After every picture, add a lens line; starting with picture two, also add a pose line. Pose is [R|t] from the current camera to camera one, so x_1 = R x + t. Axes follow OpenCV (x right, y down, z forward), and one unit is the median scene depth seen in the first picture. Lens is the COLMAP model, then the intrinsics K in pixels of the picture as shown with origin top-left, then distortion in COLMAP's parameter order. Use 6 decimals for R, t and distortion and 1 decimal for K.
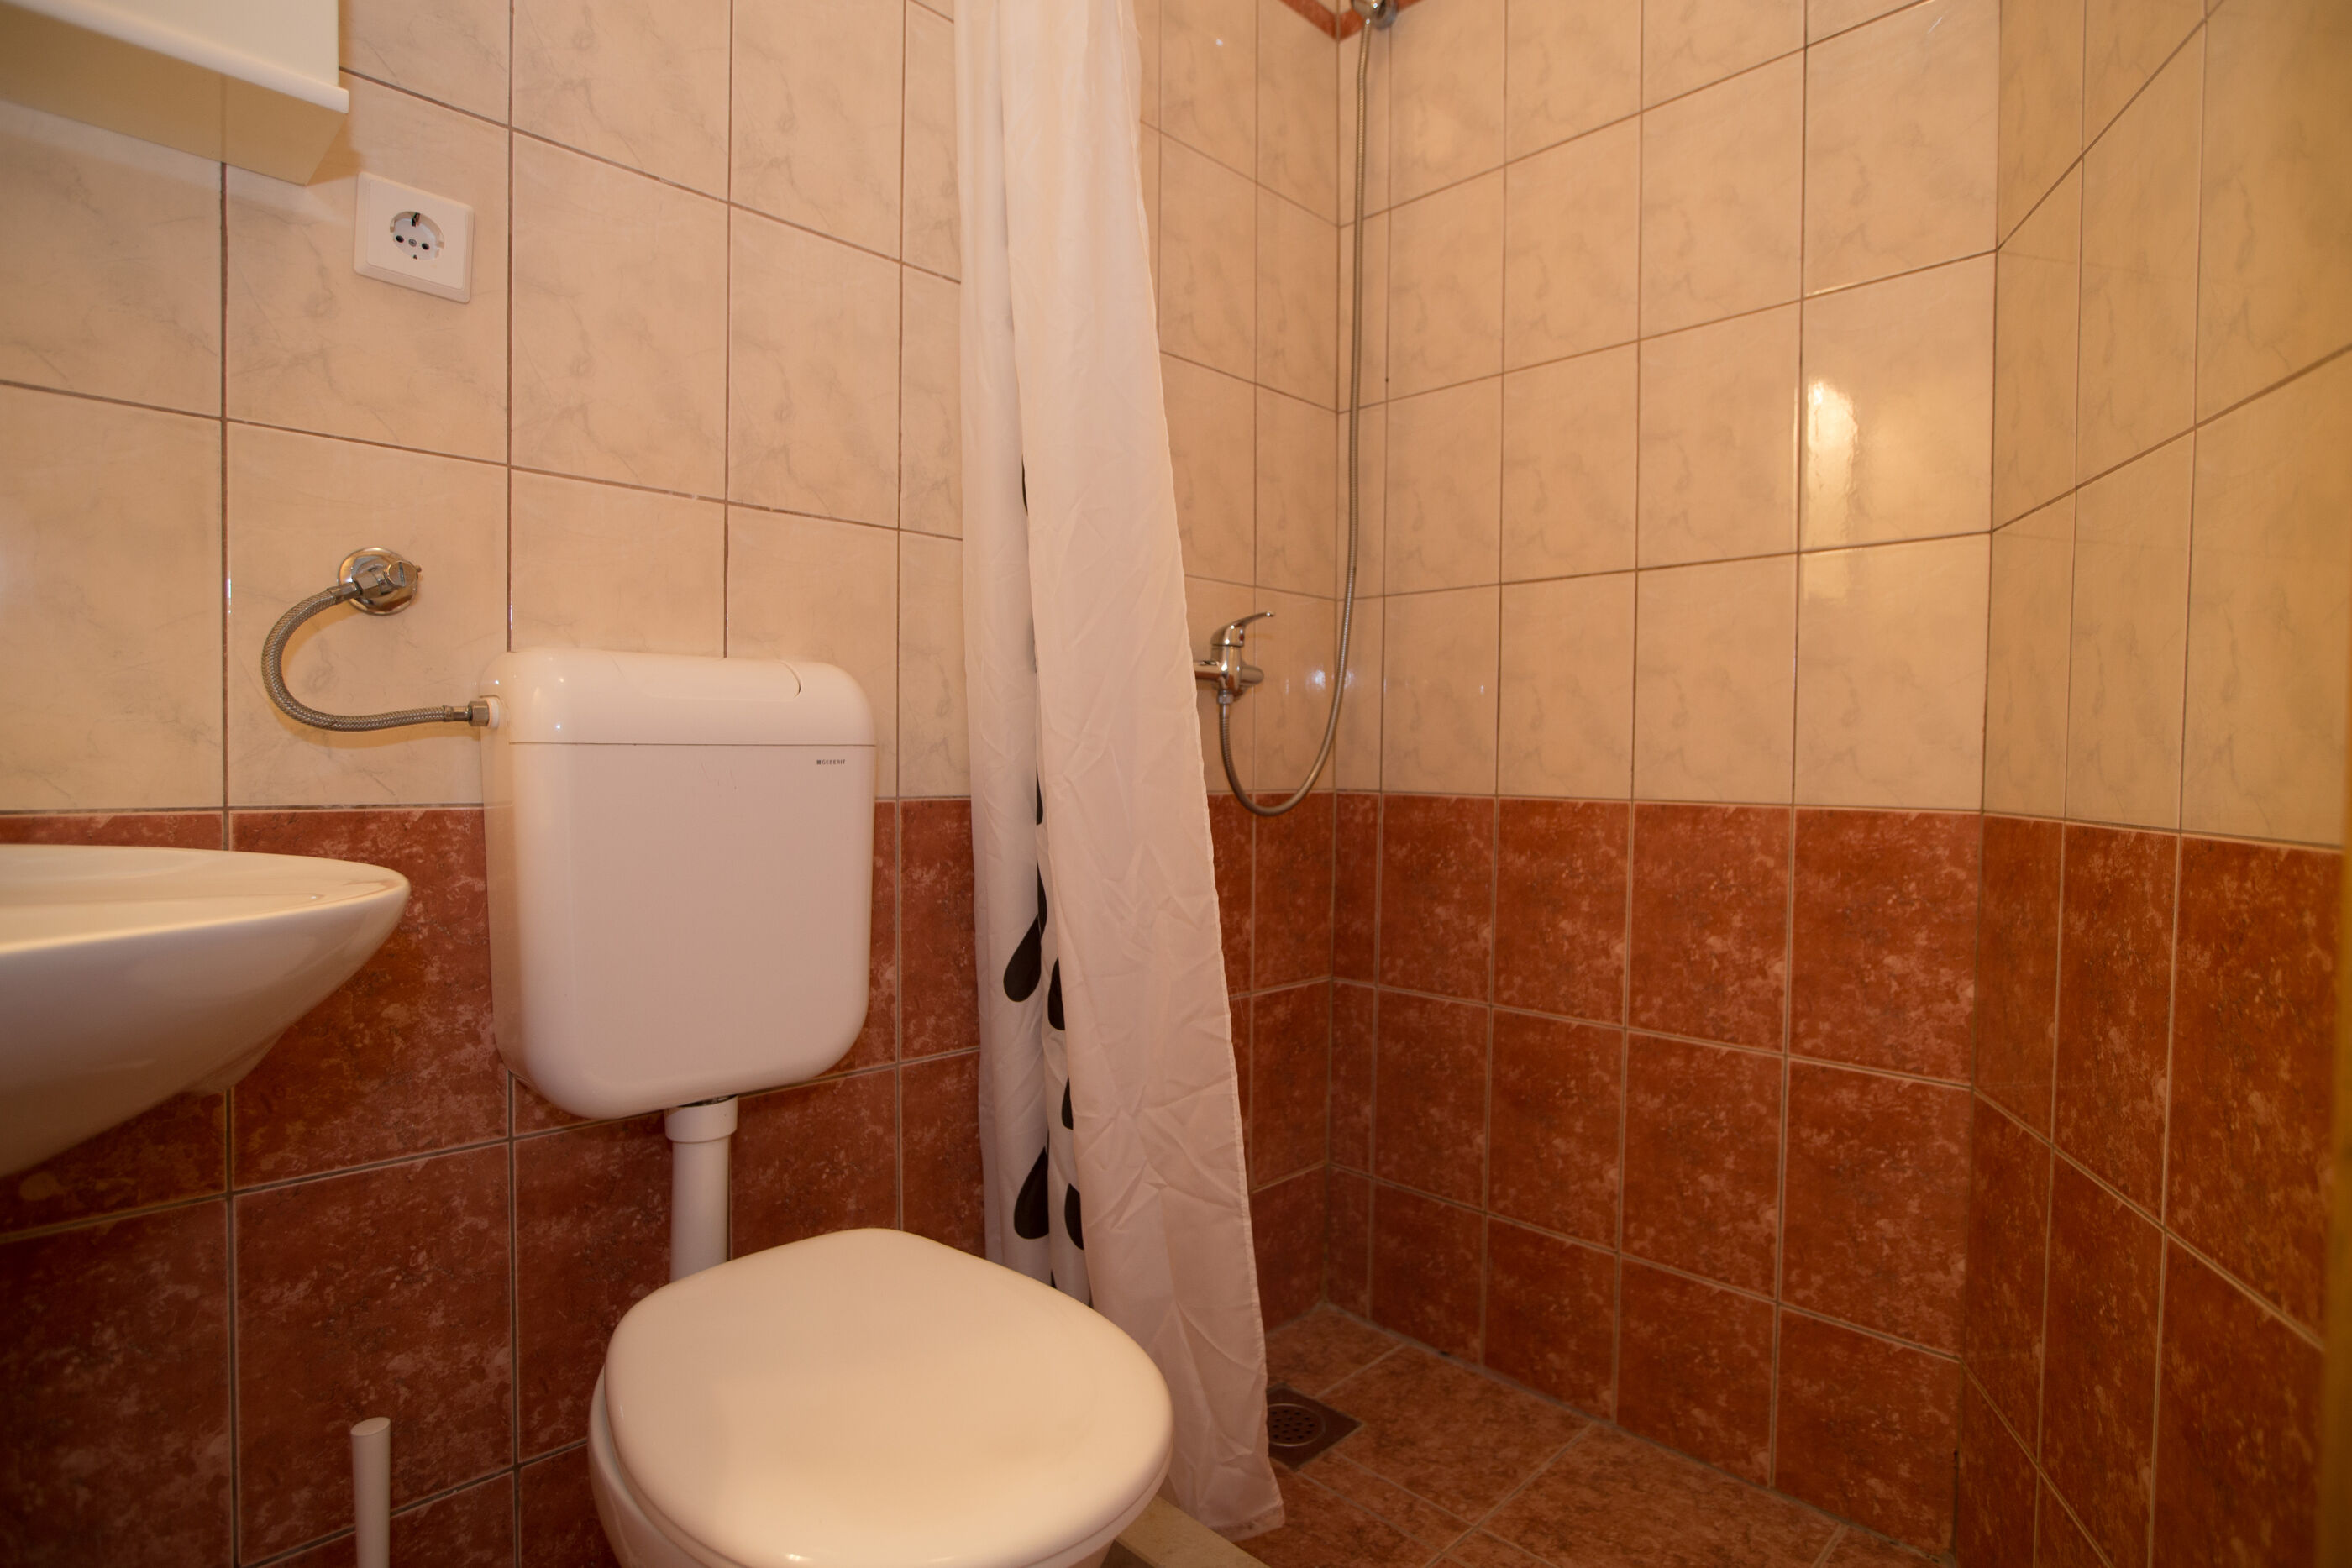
lens RADIAL K [[1187.3, 0, 1176.4], [0, 1187.3, 788.7], [0, 0, 1]] dist [-0.062468, 0.039719]
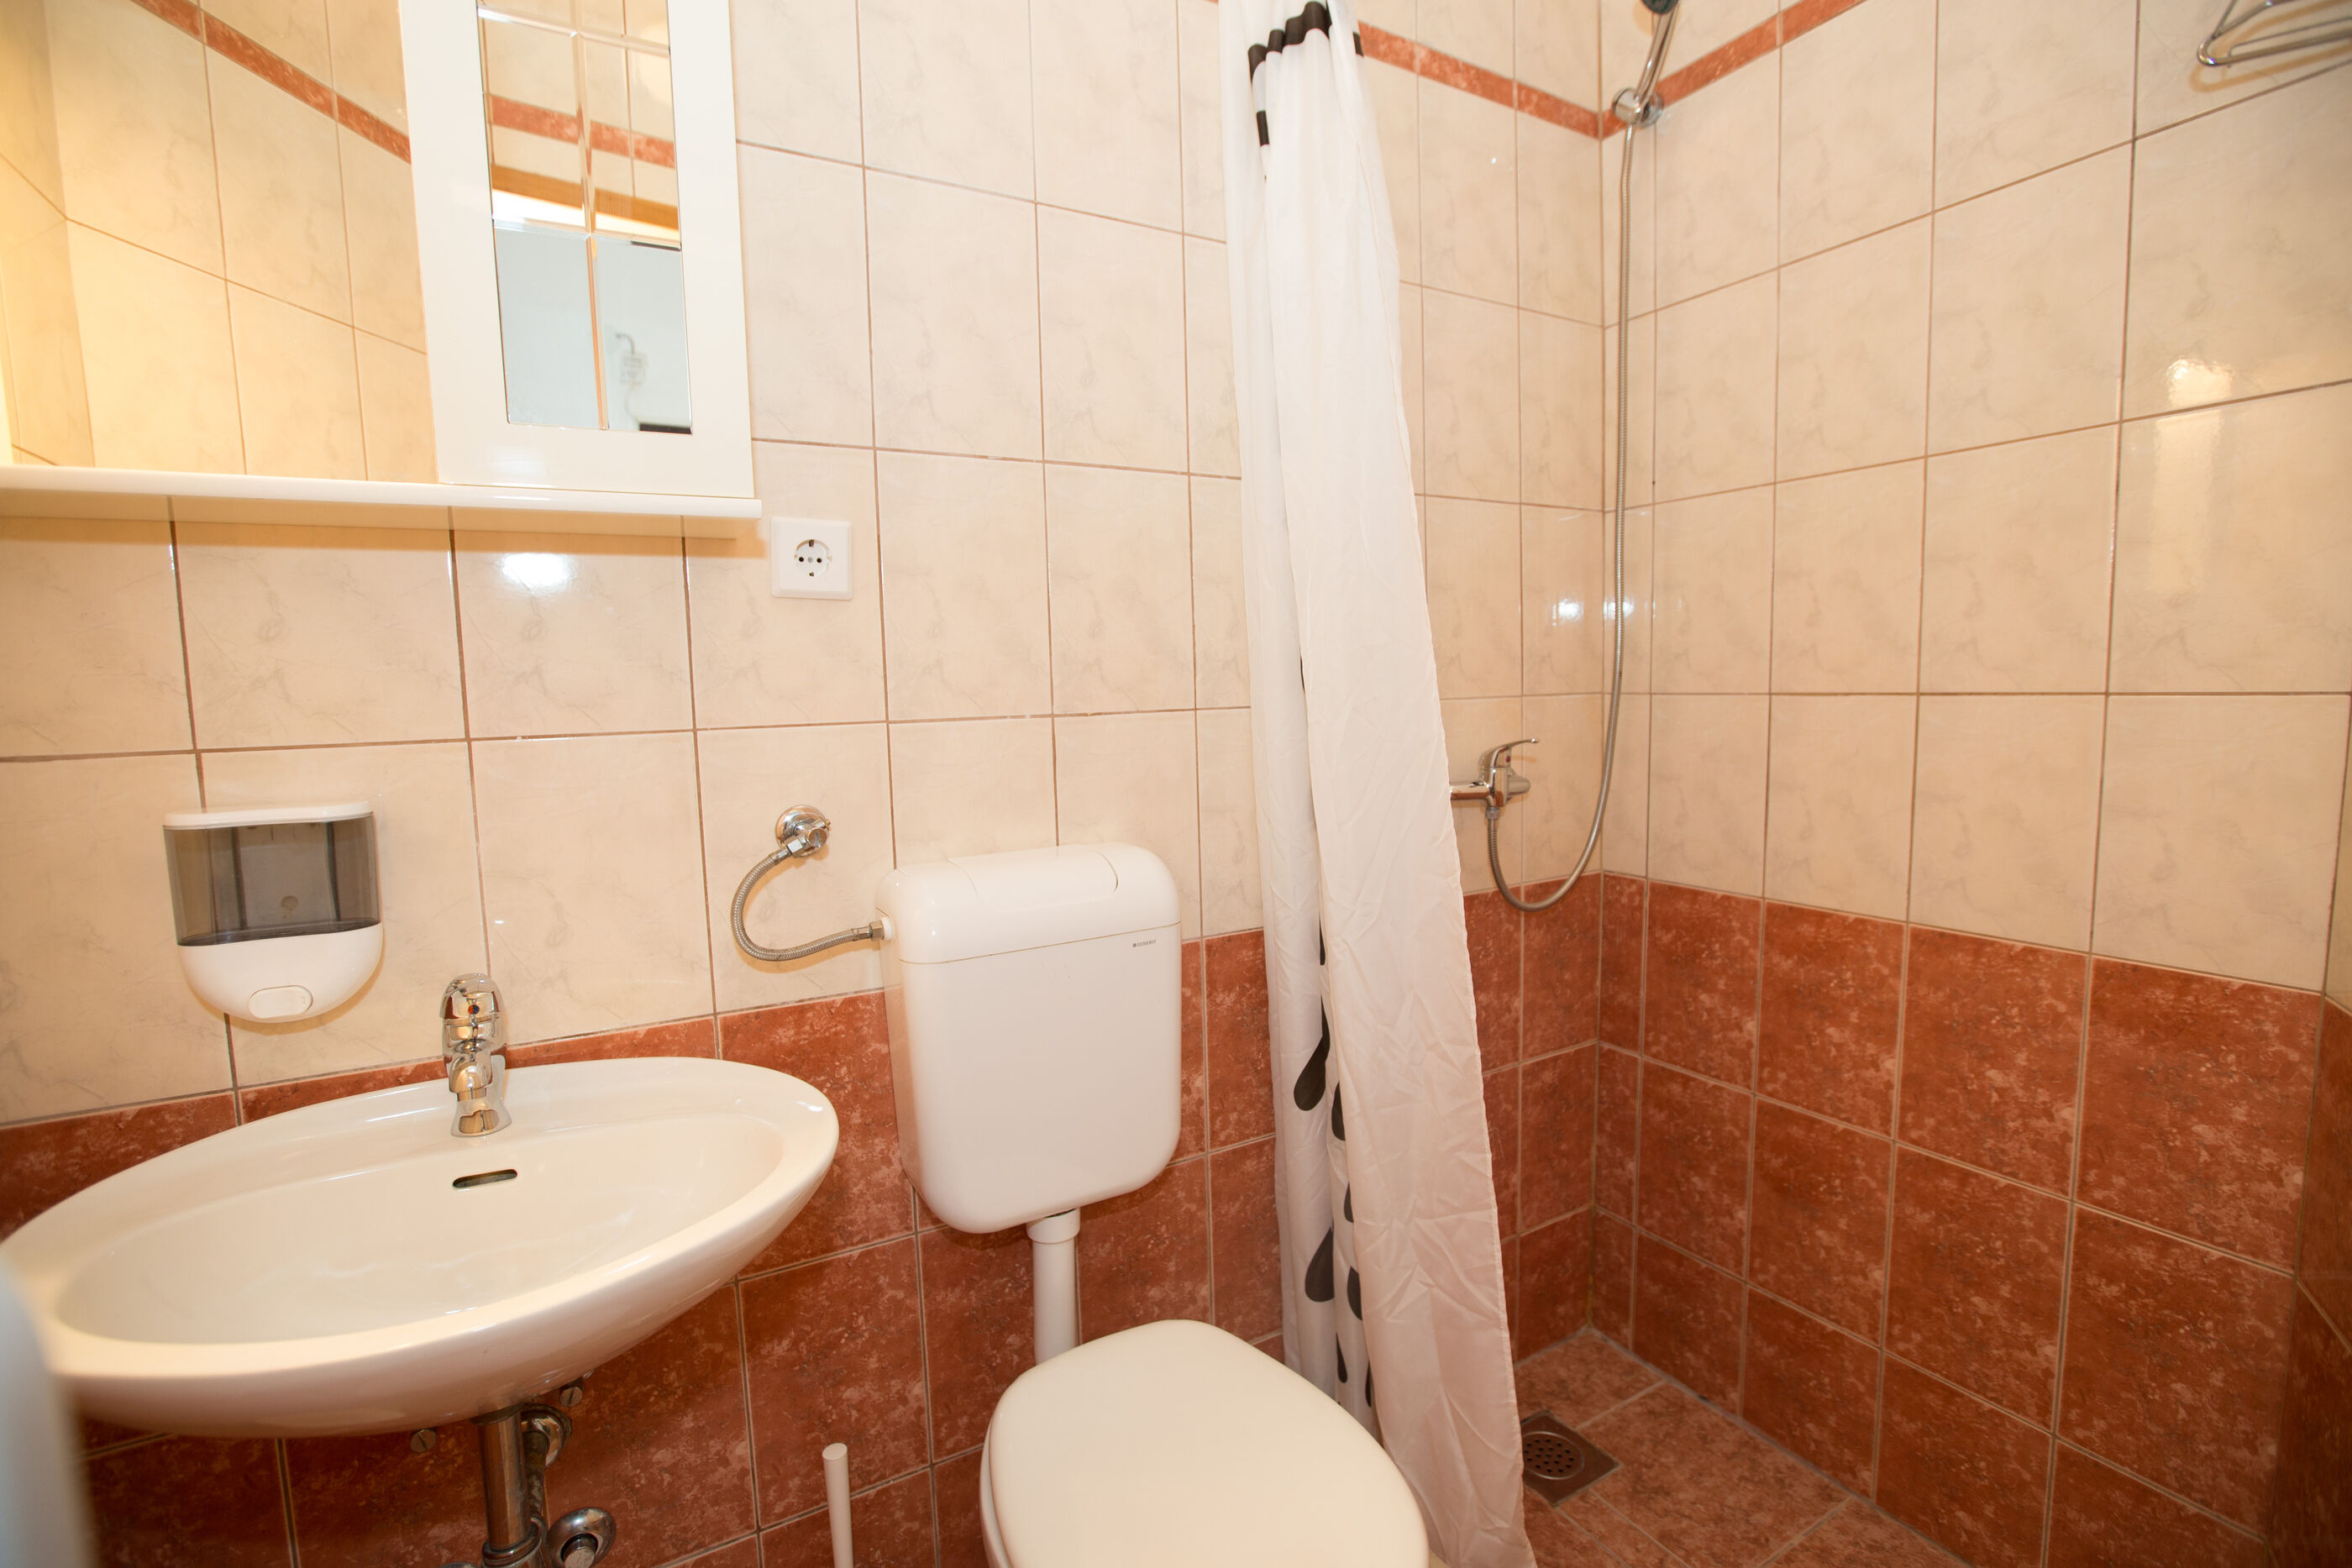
lens RADIAL K [[1056.9, 0, 1176.0], [0, 1056.9, 784.0], [0, 0, 1]] dist [-0.045076, 0.012200]
pose [[0.963432, -0.009693, -0.267779, 0.023693], [0.029446, 0.997123, 0.069852, -0.208860], [0.266331, -0.075182, 0.960945, -0.013520]]
